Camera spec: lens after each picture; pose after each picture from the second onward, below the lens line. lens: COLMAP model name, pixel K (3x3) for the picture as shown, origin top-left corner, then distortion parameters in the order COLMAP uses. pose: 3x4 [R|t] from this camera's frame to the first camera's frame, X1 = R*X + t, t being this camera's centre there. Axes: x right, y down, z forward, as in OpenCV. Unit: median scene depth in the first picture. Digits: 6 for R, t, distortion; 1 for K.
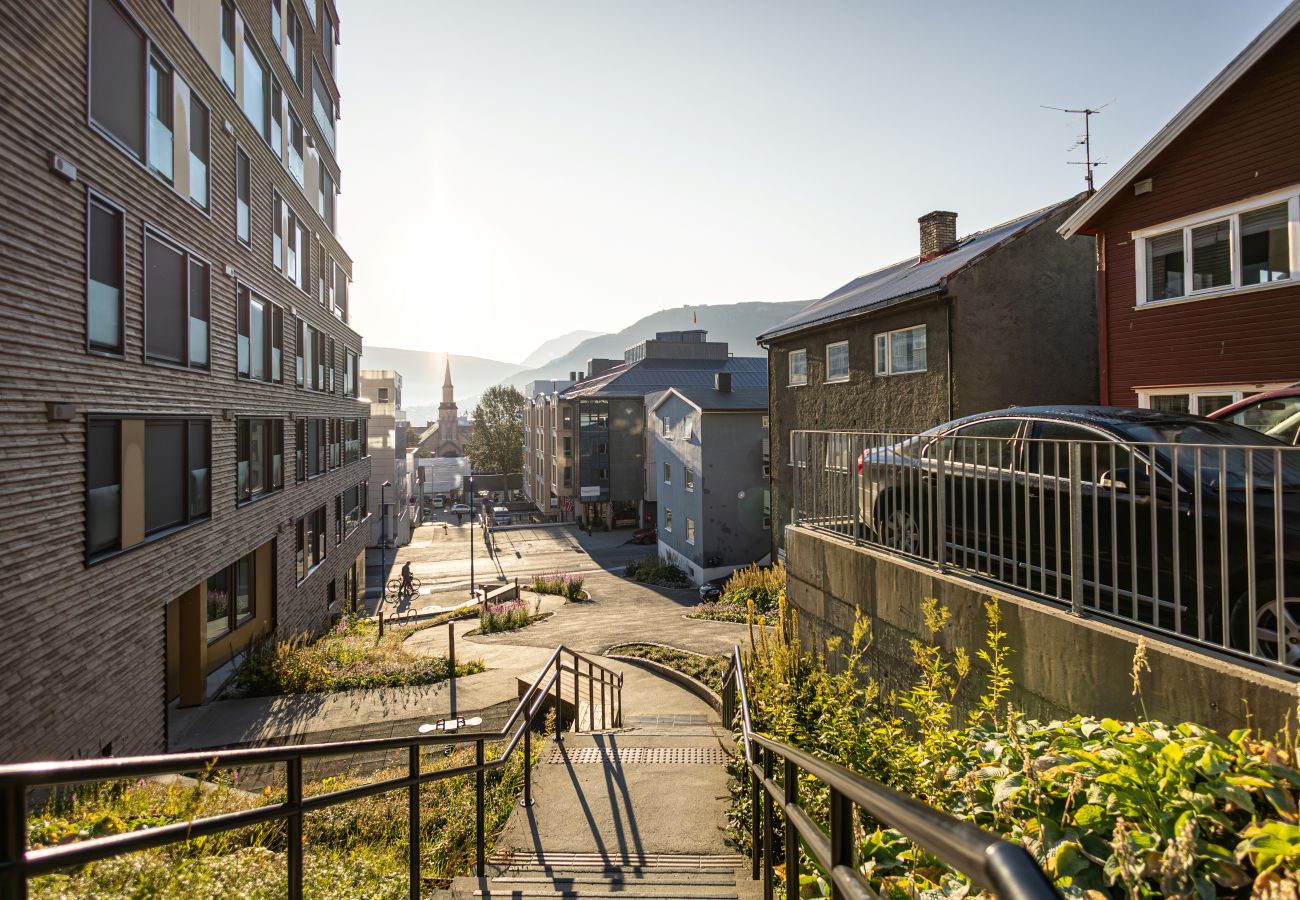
lens RADIAL K [[642.7, 0, 680.3], [0, 642.7, 412.9], [0, 0, 1]] dist [0.003034, 0.000390]
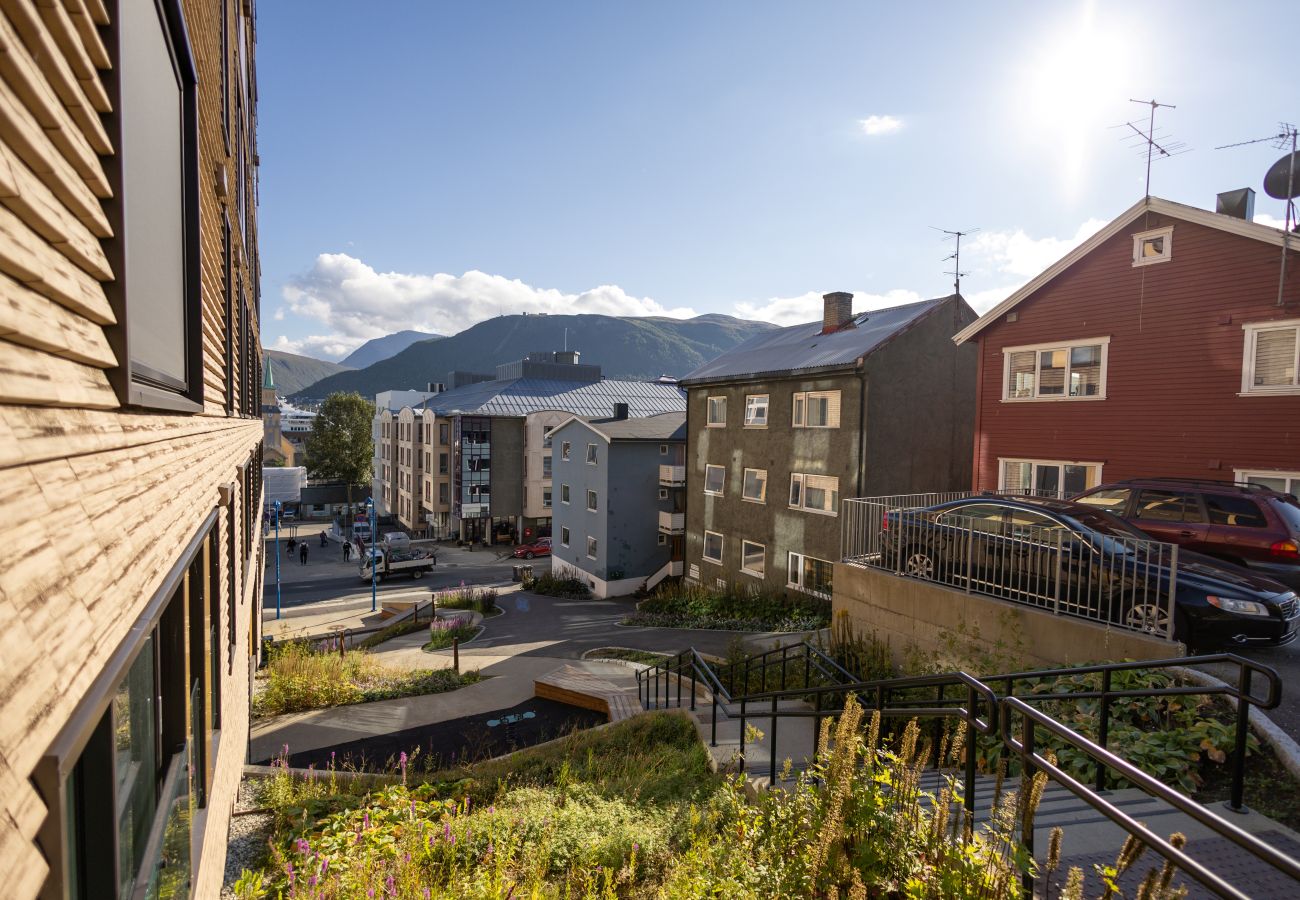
lens RADIAL K [[632.6, 0, 669.3], [0, 632.6, 459.8], [0, 0, 1]] dist [0.008780, -0.000573]
pose [[0.970922, 0.020010, 0.238558, -0.238529], [-0.033491, 0.998054, 0.052593, -0.055504], [-0.237042, -0.059053, 0.969703, -0.140672]]
